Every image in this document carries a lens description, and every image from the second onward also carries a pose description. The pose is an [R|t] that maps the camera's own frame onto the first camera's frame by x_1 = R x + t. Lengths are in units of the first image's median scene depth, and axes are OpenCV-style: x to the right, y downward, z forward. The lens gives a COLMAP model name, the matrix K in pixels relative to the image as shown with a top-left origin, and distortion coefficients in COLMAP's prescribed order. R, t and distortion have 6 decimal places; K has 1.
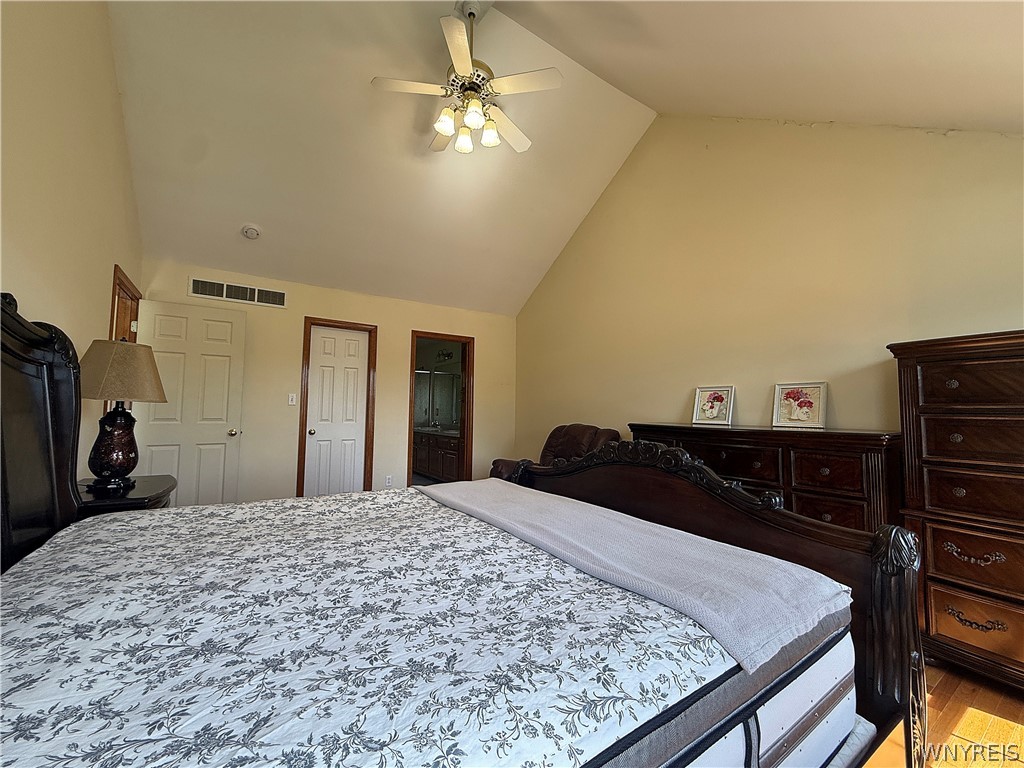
lens RADIAL K [[414.5, 0, 512.0], [0, 414.5, 384.0], [0, 0, 1]] dist [0.001629, -0.000251]
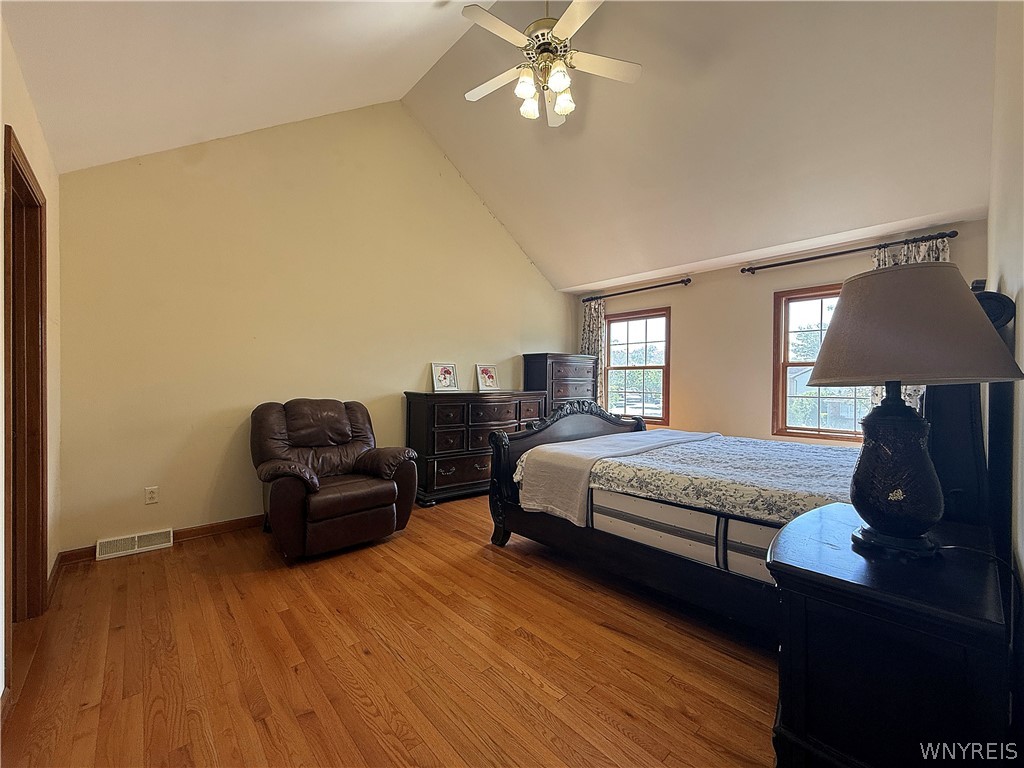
lens RADIAL K [[414.5, 0, 512.0], [0, 414.5, 384.0], [0, 0, 1]] dist [0.001629, -0.000251]
pose [[-0.133588, -0.019773, 0.990840, -0.933863], [-0.068152, 0.997617, 0.010719, 0.045354], [-0.988691, -0.066096, -0.134618, 0.971907]]
